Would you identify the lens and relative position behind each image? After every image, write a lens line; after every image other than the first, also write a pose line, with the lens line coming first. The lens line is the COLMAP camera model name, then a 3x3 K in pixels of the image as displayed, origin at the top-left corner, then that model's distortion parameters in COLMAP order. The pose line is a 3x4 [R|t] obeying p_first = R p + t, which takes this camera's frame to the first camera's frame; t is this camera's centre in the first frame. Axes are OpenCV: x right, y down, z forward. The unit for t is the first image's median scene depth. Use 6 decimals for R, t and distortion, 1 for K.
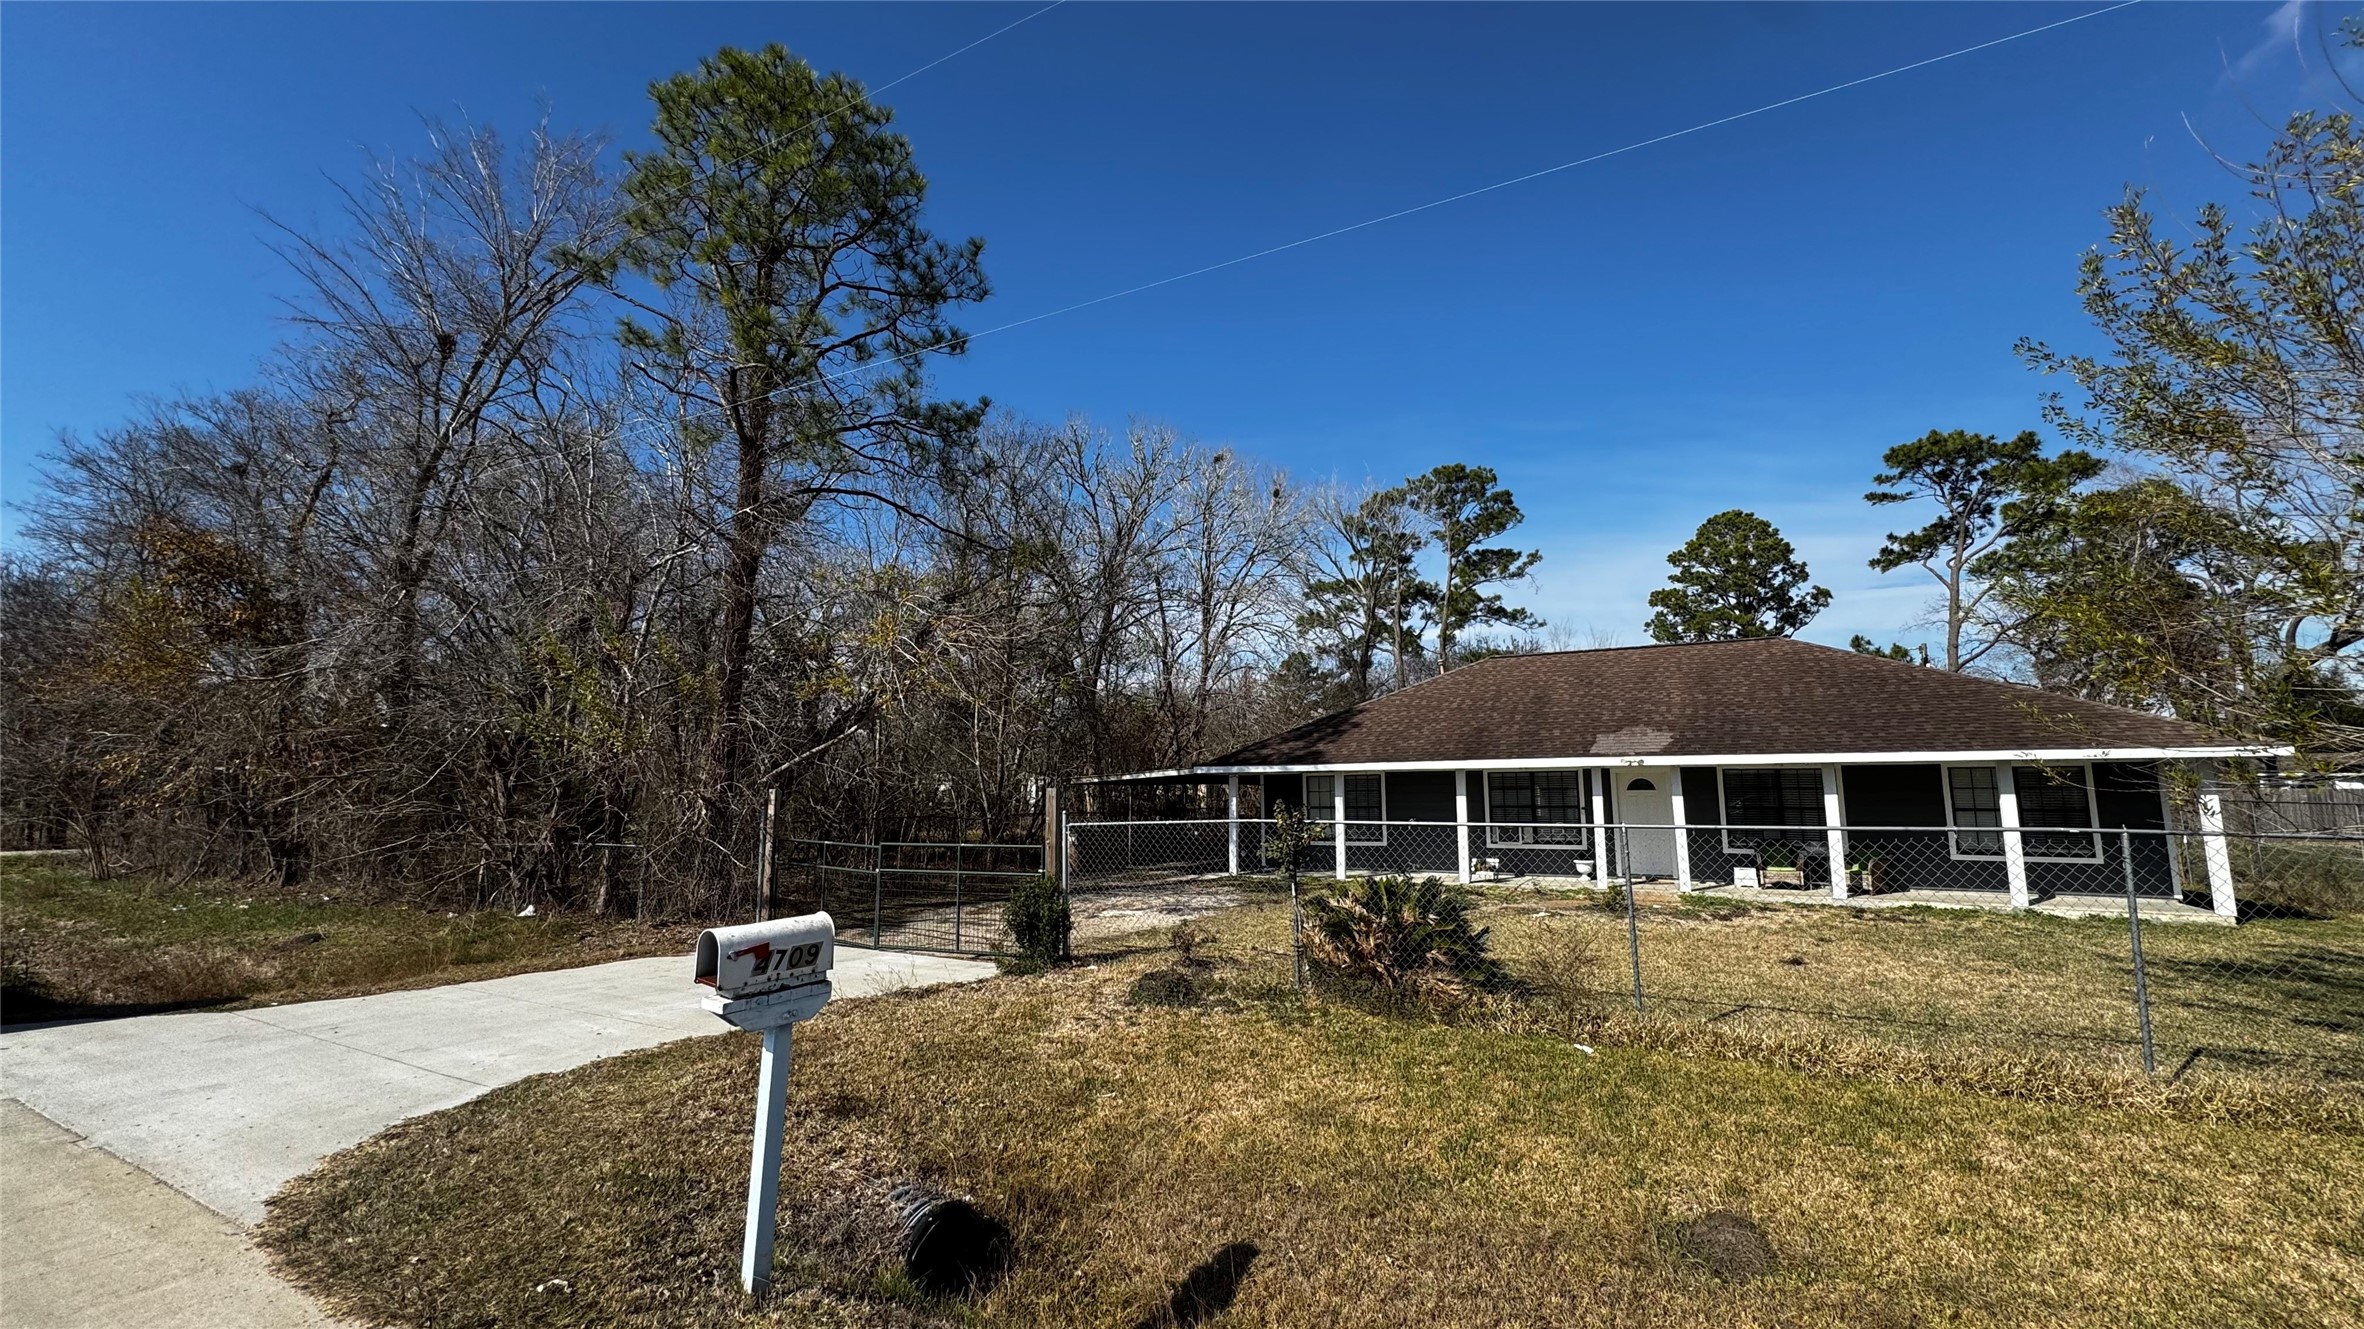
lens RADIAL K [[932.5, 0, 1179.4], [0, 932.5, 660.8], [0, 0, 1]] dist [-0.002775, 0.000192]
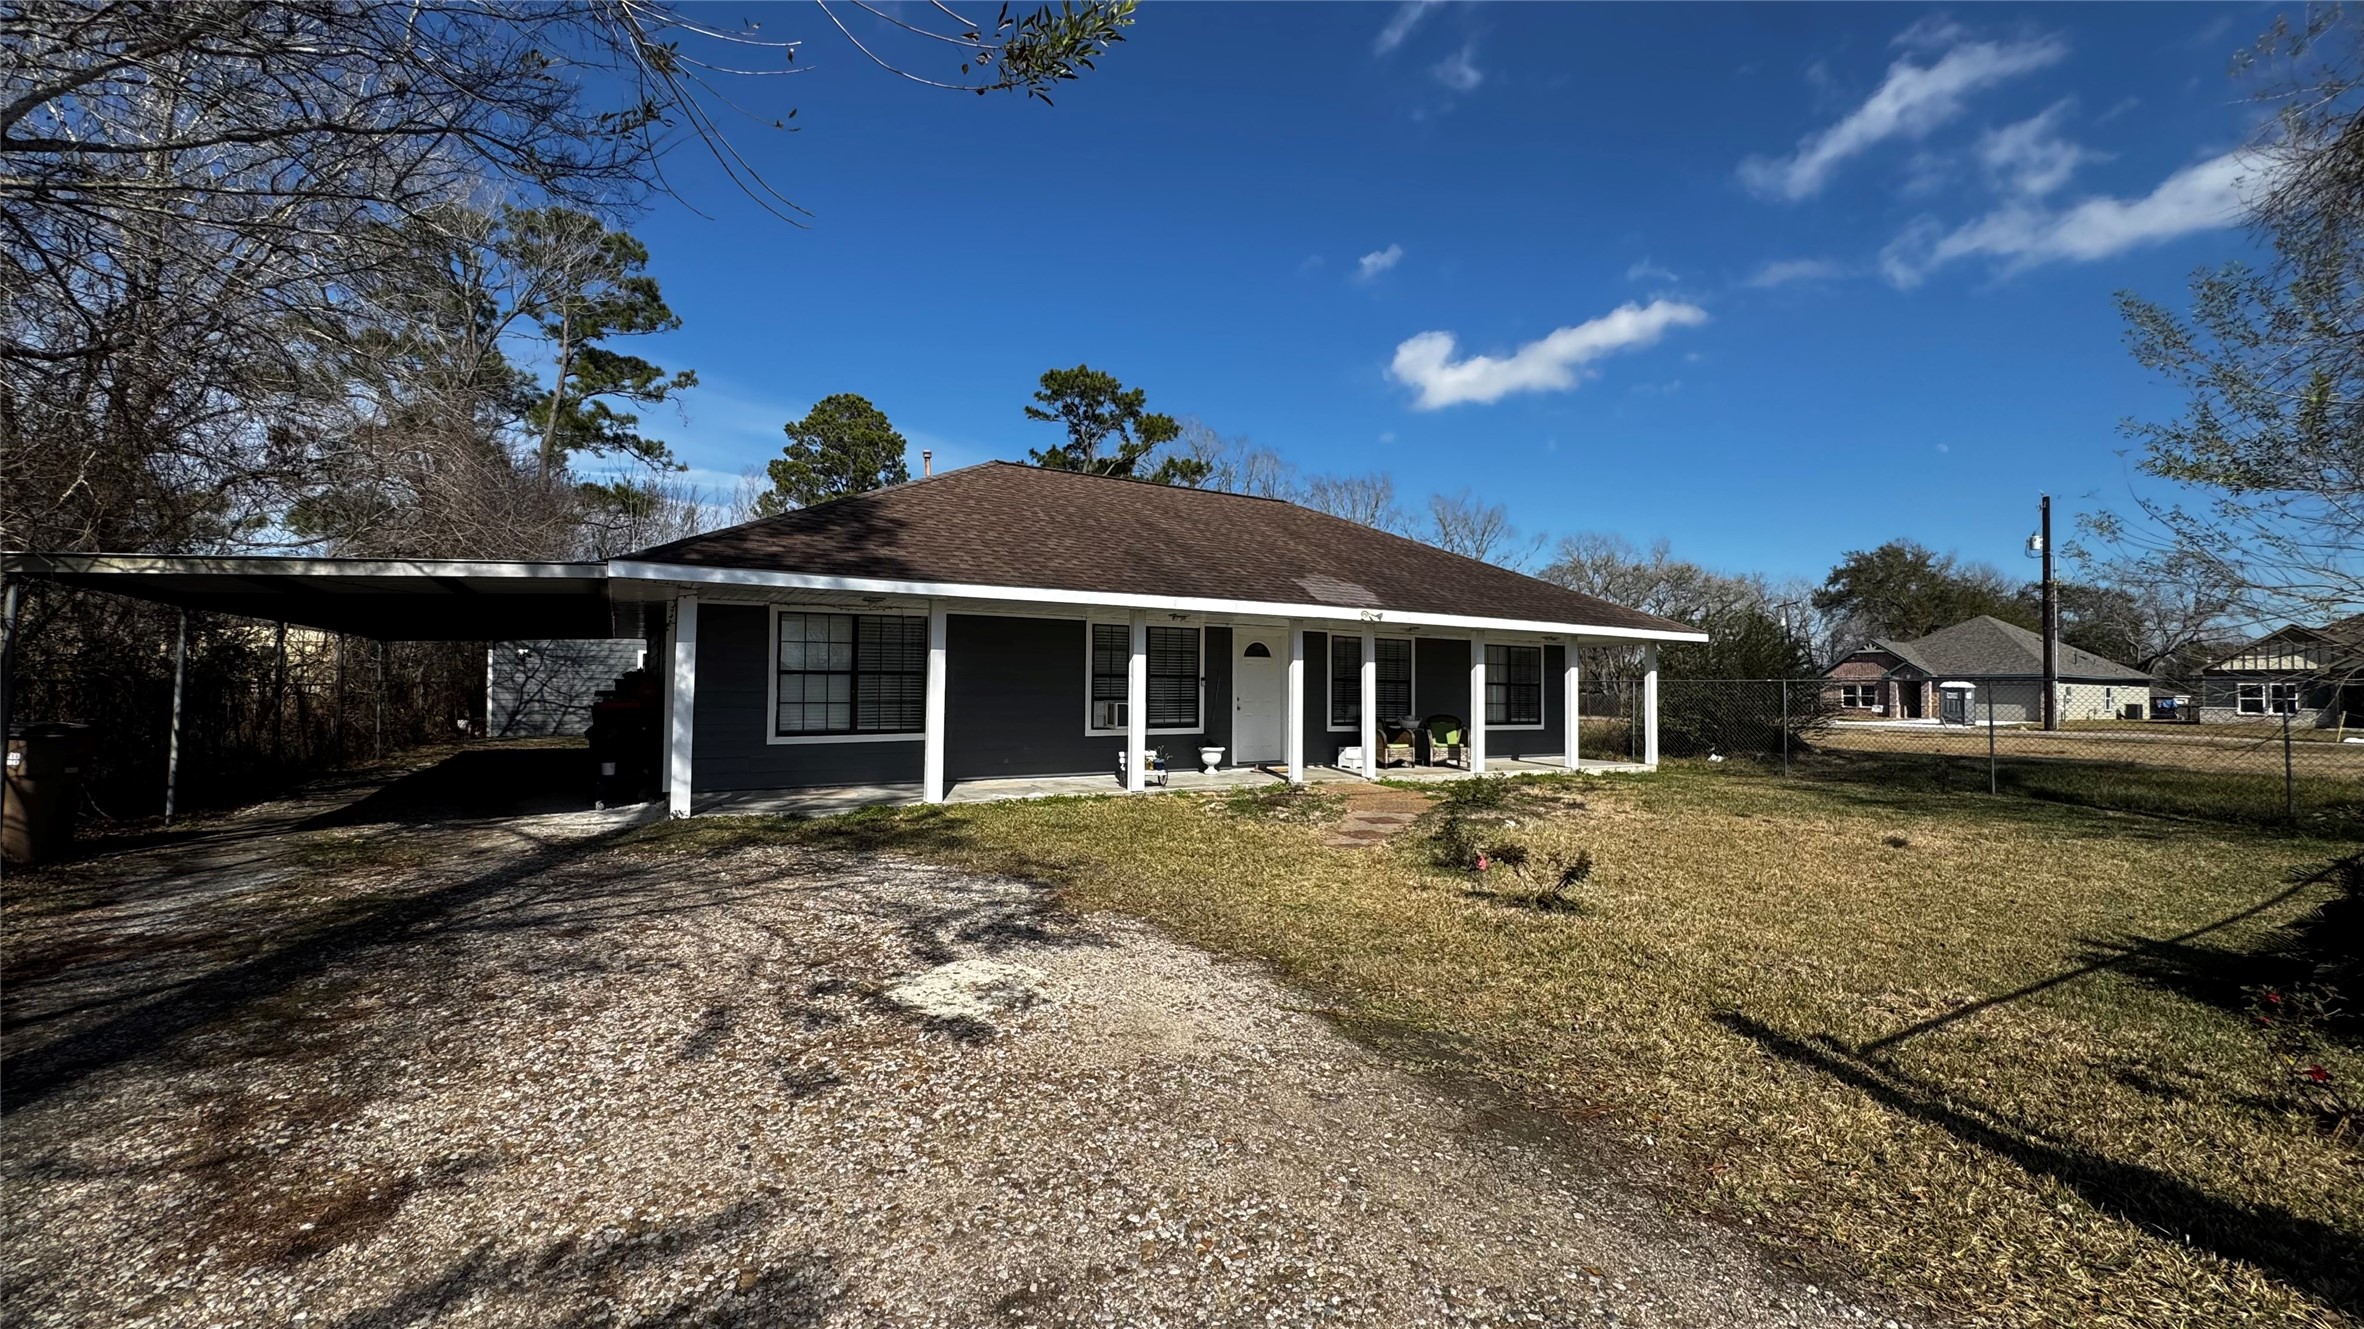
lens RADIAL K [[932.5, 0, 1179.1], [0, 932.5, 661.4], [0, 0, 1]] dist [-0.002775, 0.000192]
pose [[0.510080, 0.035153, 0.859409, -0.072358], [-0.131099, 0.990668, 0.037289, 0.040617], [-0.850078, -0.131688, 0.509928, 0.217584]]
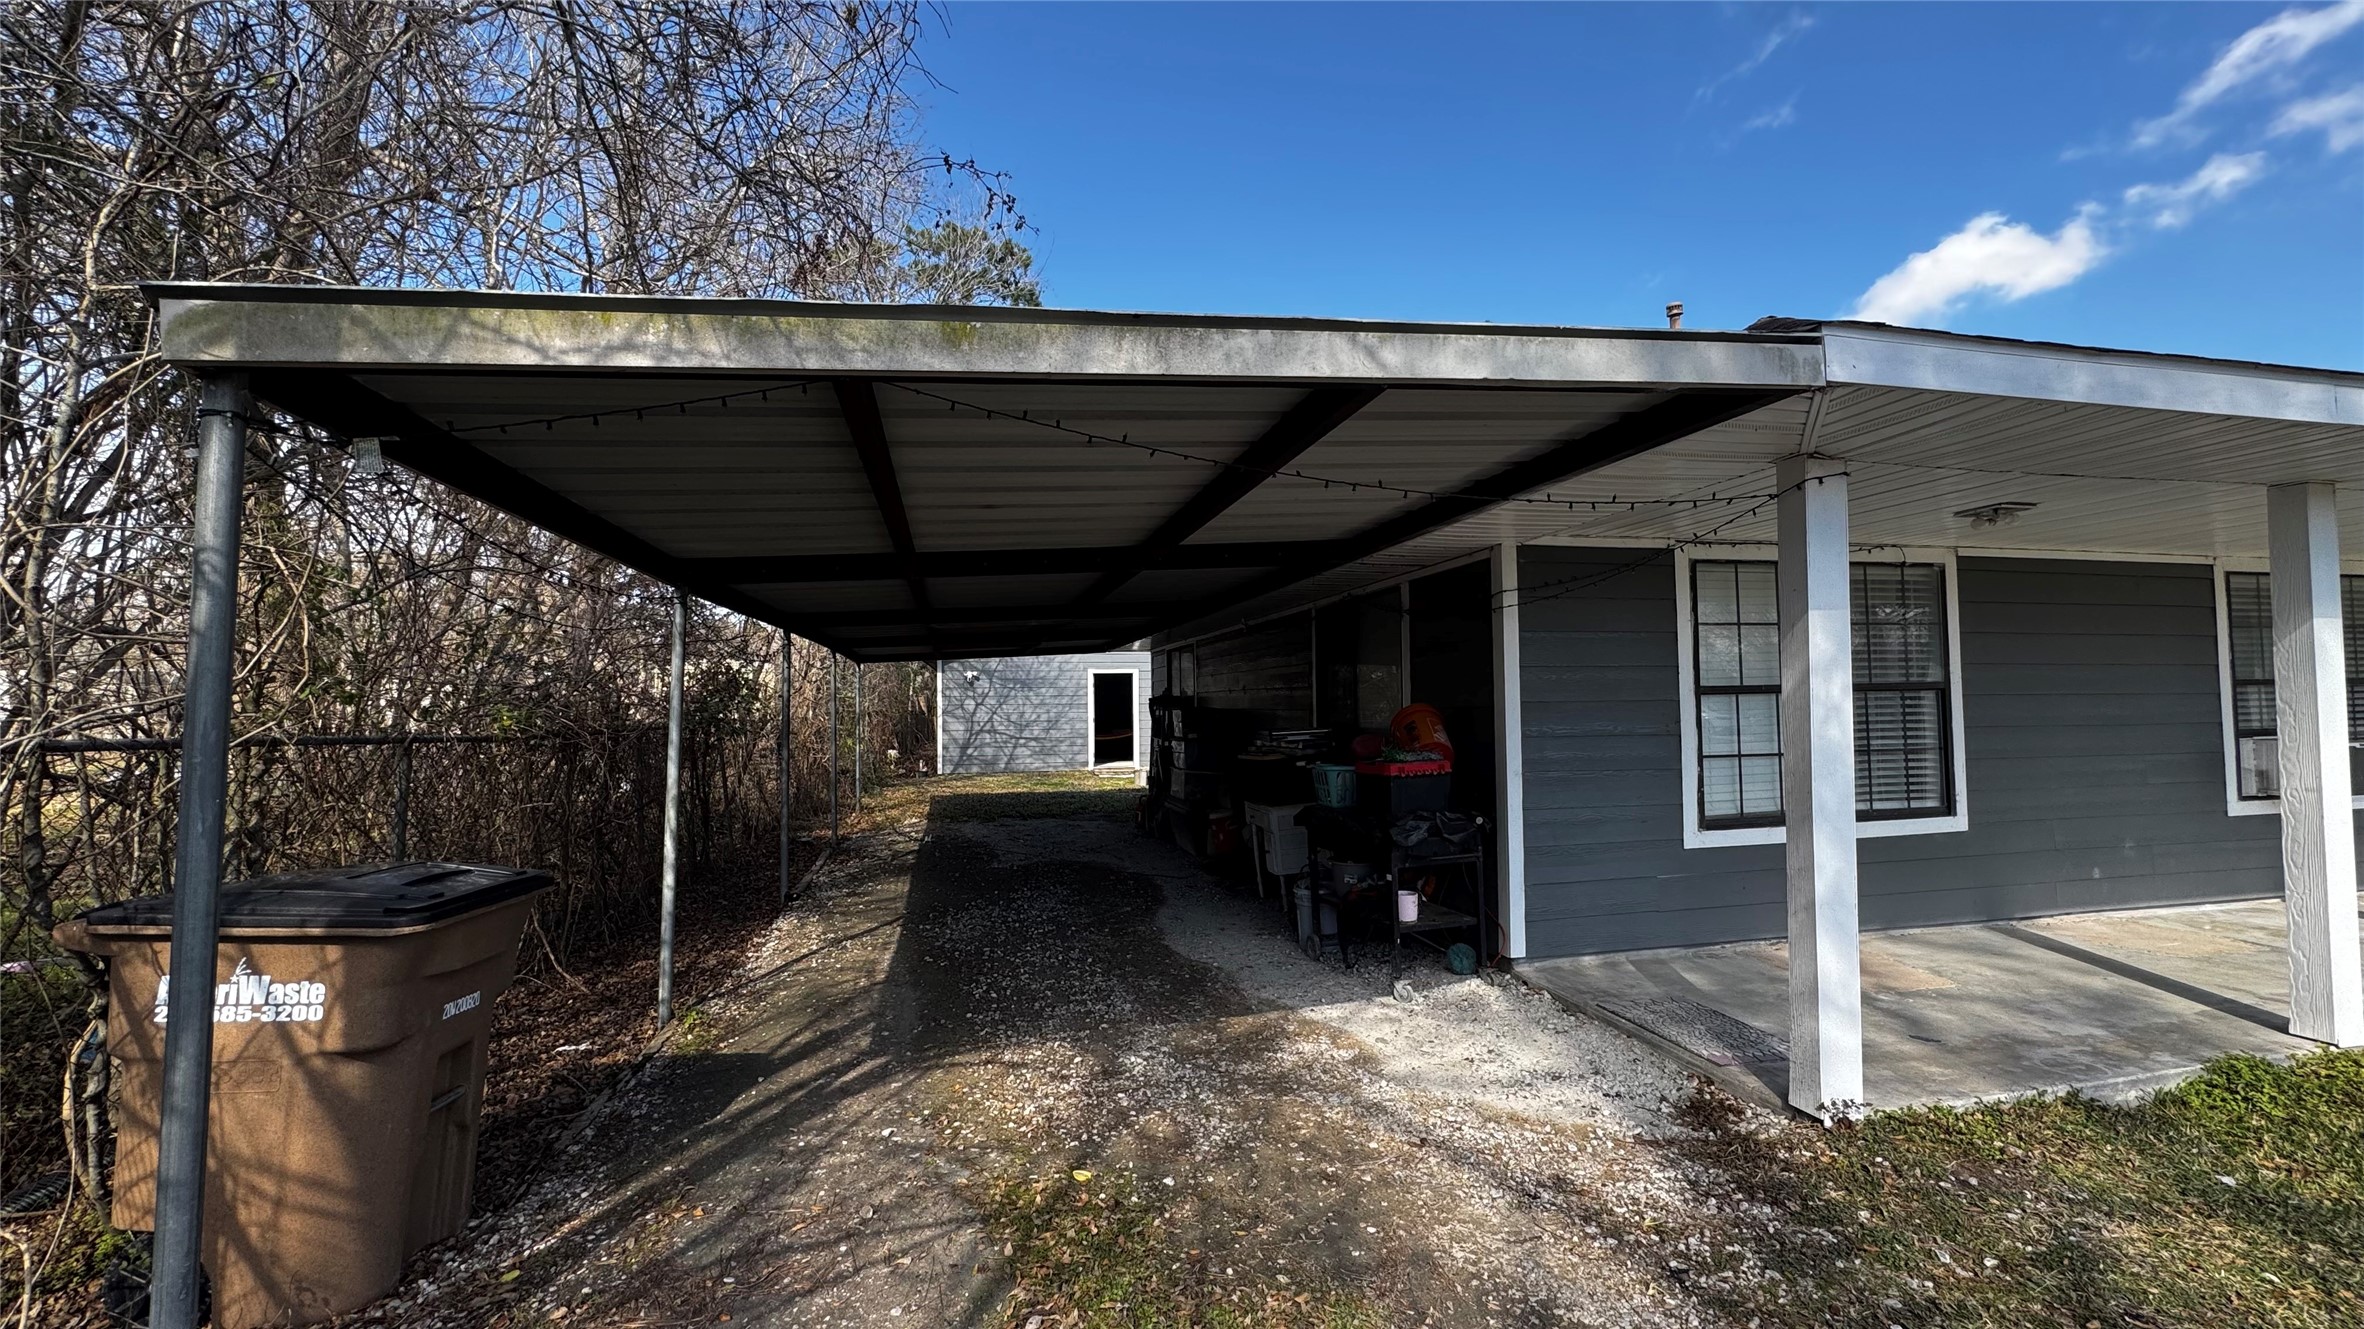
lens RADIAL K [[932.5, 0, 1183.7], [0, 932.5, 663.0], [0, 0, 1]] dist [-0.002775, 0.000192]
pose [[0.742010, 0.026295, 0.669872, -0.046318], [-0.087100, 0.994542, 0.057440, 0.056481], [-0.664706, -0.100967, 0.740251, 0.345649]]
